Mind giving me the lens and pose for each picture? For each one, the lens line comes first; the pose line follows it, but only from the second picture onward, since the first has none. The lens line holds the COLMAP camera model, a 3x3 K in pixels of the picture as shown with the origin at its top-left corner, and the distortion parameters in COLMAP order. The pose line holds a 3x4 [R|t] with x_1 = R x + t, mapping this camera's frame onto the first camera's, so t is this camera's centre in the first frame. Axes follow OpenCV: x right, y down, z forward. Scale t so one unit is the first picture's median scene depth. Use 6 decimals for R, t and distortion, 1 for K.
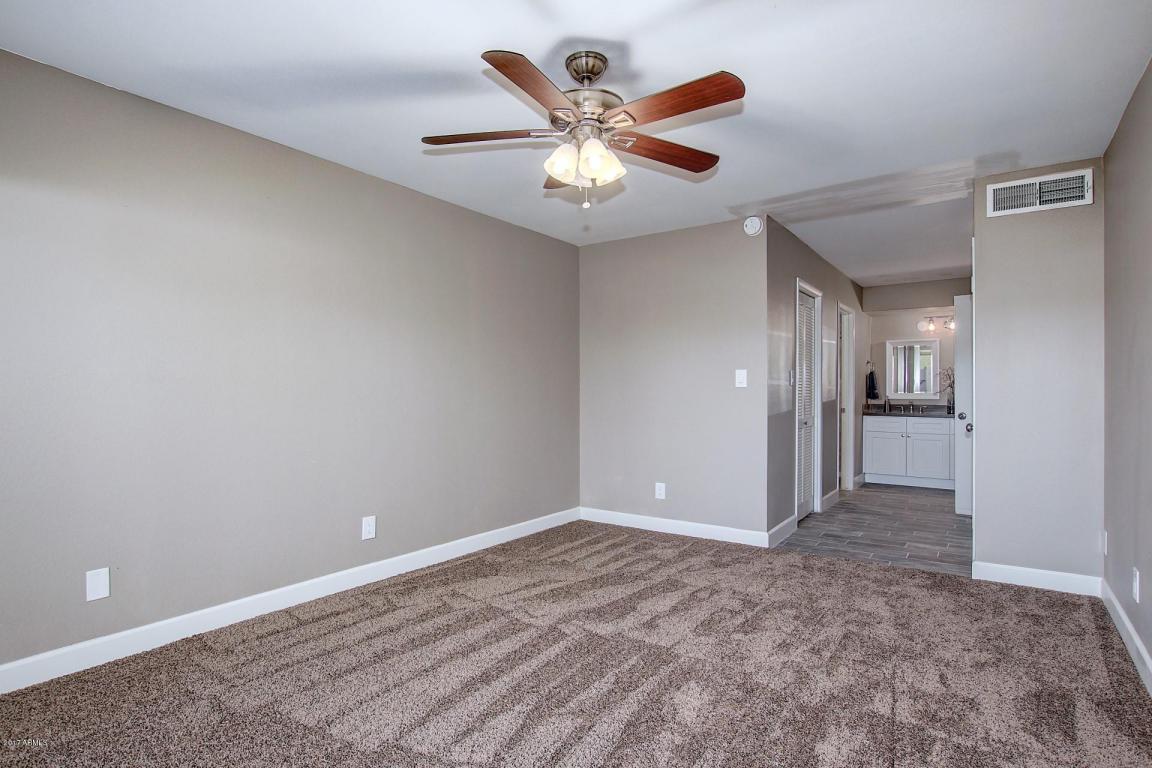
lens RADIAL K [[581.3, 0, 576.0], [0, 581.3, 384.0], [0, 0, 1]] dist [-0.005848, -0.000853]
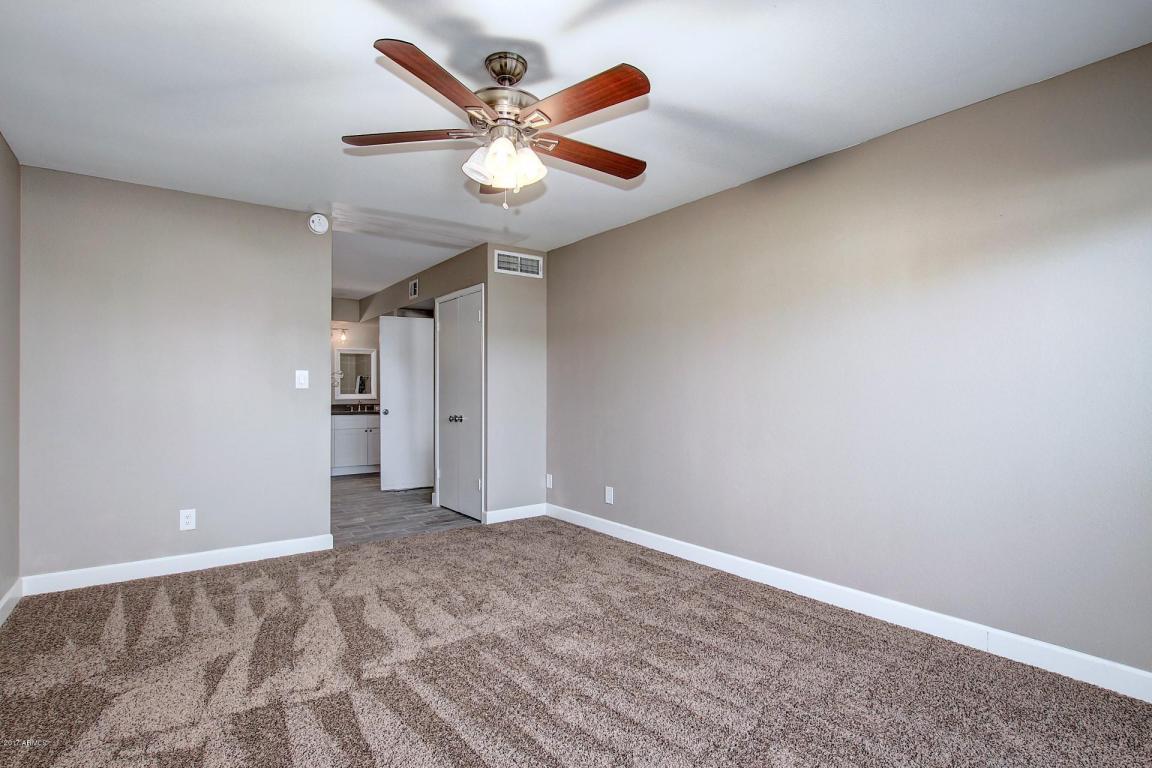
lens RADIAL K [[548.7, 0, 573.6], [0, 548.7, 389.5], [0, 0, 1]] dist [-0.010247, -0.000616]
pose [[0.334945, 0.000988, 0.942237, -0.547030], [-0.008957, 0.999958, 0.002135, 0.000982], [-0.942195, -0.009155, 0.334940, 0.377982]]
